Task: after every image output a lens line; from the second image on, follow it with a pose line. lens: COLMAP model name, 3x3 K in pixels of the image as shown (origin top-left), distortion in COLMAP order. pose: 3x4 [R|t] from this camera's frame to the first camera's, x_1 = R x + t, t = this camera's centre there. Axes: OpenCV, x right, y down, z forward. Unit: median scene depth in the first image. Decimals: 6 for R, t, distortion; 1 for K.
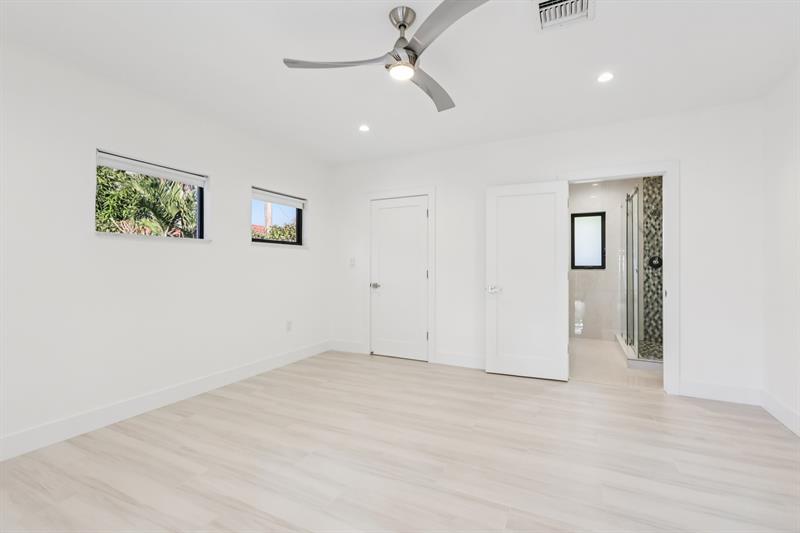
lens RADIAL K [[356.5, 0, 400.9], [0, 356.5, 264.3], [0, 0, 1]] dist [0.000480, 0.001669]
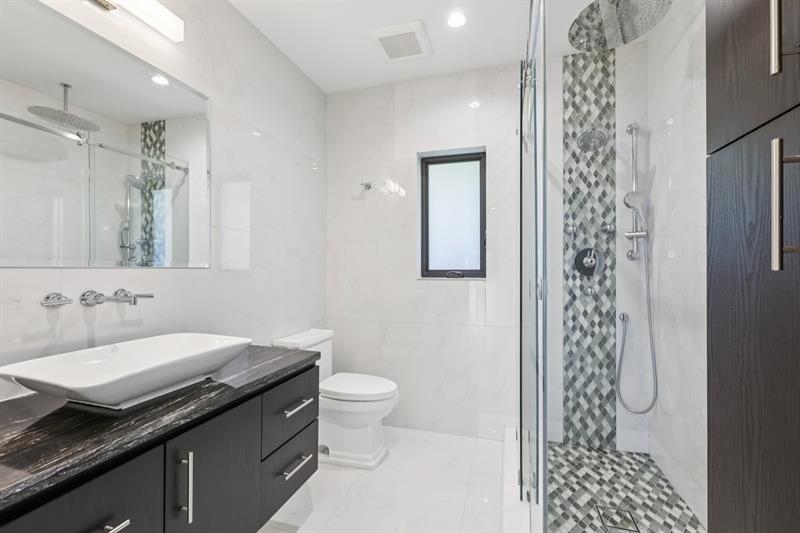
lens RADIAL K [[356.5, 0, 399.0], [0, 356.5, 268.8], [0, 0, 1]] dist [0.000480, 0.001669]
pose [[0.986950, 0.007007, 0.160873, 0.416137], [-0.005721, 0.999948, -0.008455, 0.007472], [-0.160924, 0.007425, 0.986939, 0.608248]]
